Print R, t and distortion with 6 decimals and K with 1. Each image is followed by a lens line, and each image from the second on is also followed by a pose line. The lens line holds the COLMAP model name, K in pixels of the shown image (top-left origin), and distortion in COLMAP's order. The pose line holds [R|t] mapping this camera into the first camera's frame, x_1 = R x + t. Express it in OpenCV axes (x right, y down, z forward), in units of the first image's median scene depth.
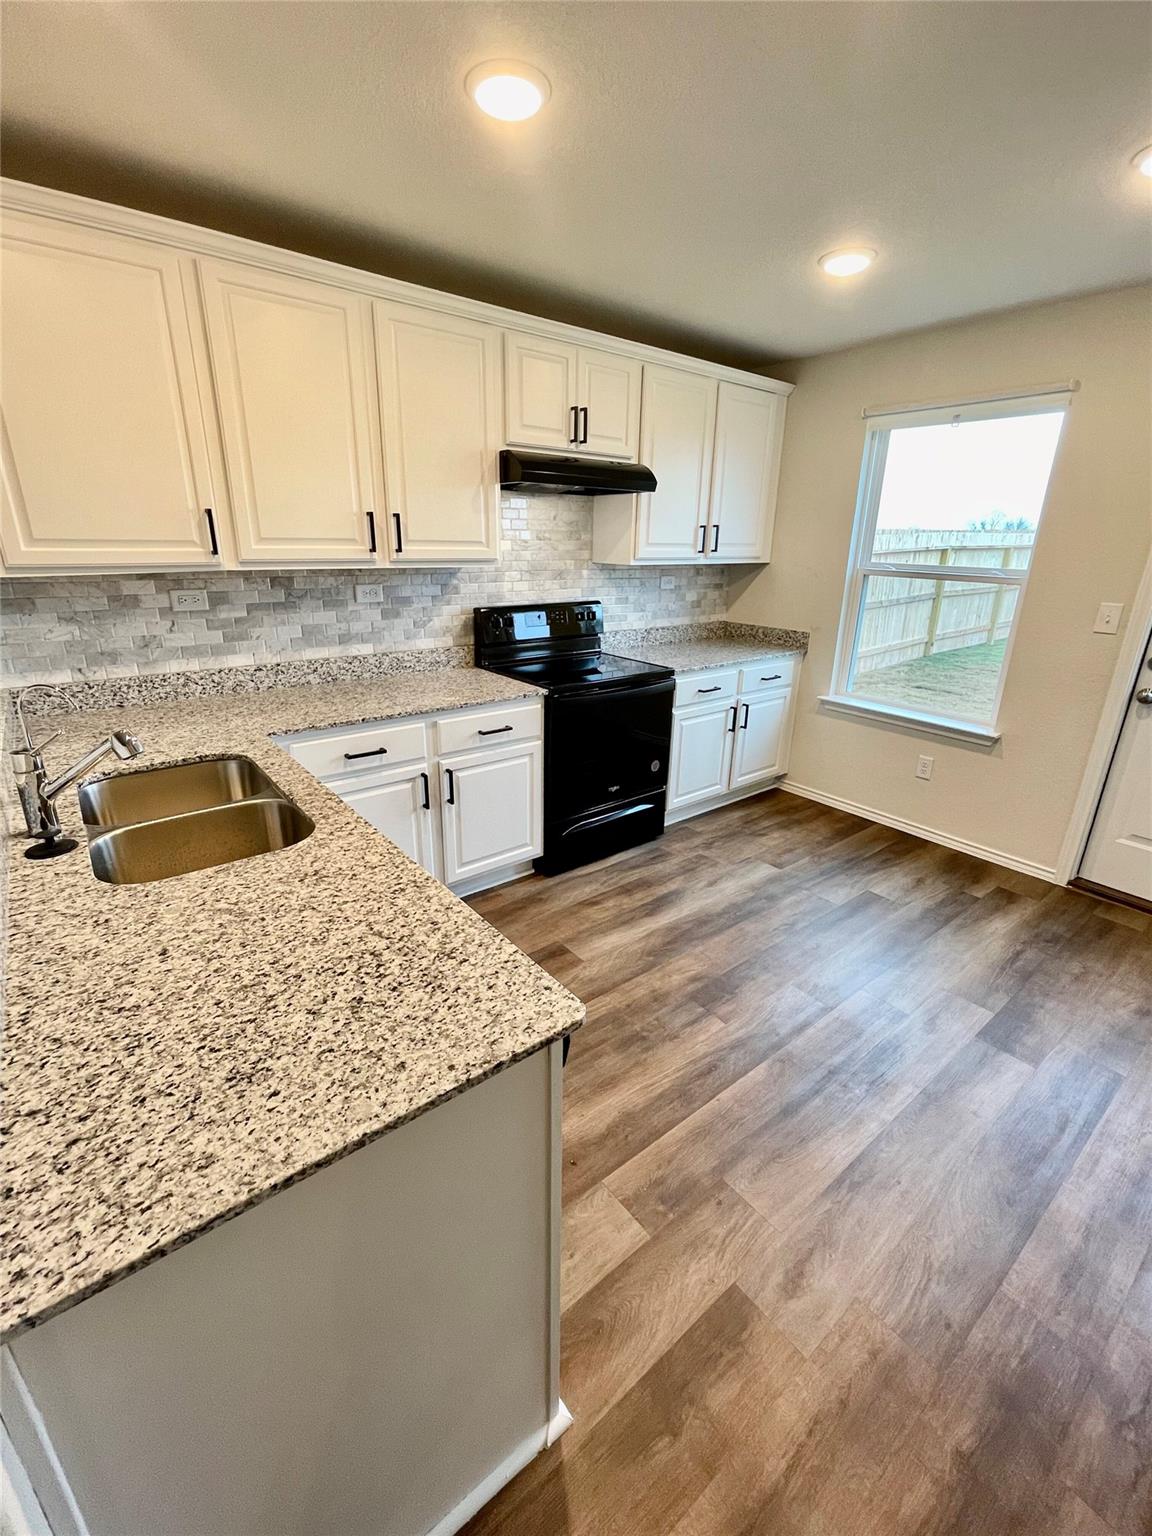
lens RADIAL K [[662.0, 0, 576.0], [0, 662.0, 768.0], [0, 0, 1]] dist [-0.008513, -0.000009]
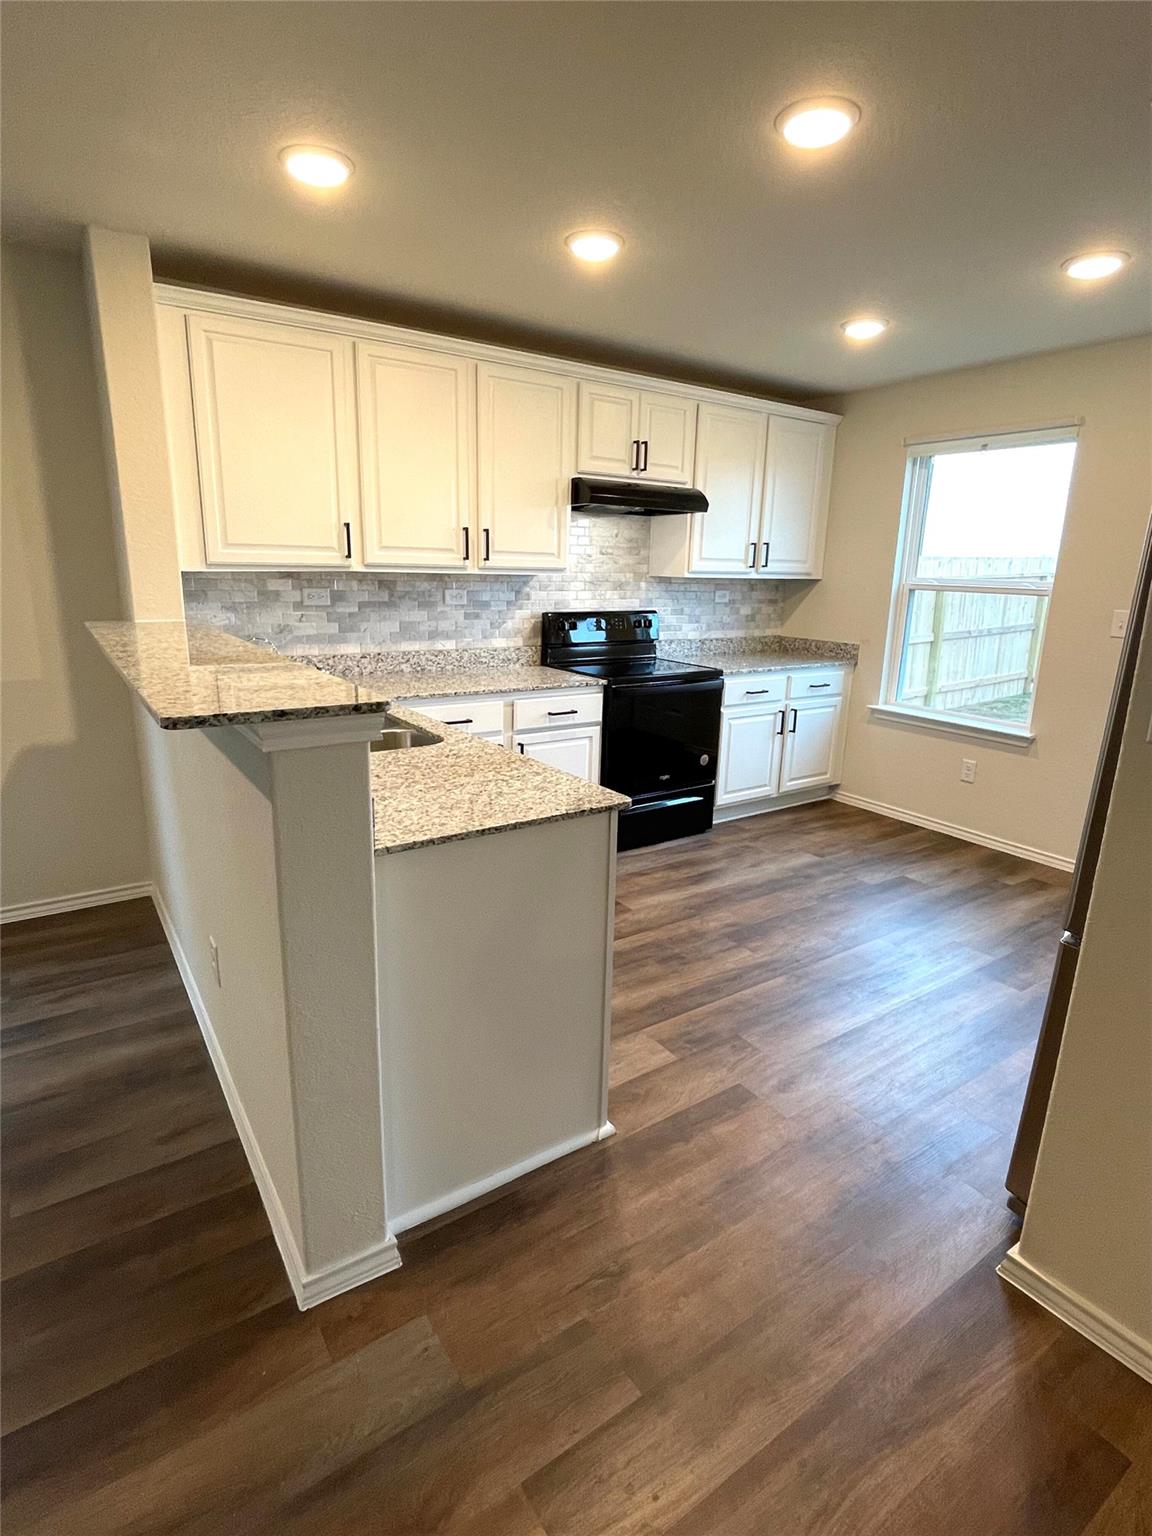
lens RADIAL K [[789.8, 0, 576.0], [0, 789.8, 768.0], [0, 0, 1]] dist [-0.001644, -0.000791]
pose [[0.997123, 0.024096, -0.071868, 0.004767], [-0.030270, 0.995827, -0.086089, 0.136313], [0.069494, 0.088017, 0.993692, -0.309208]]
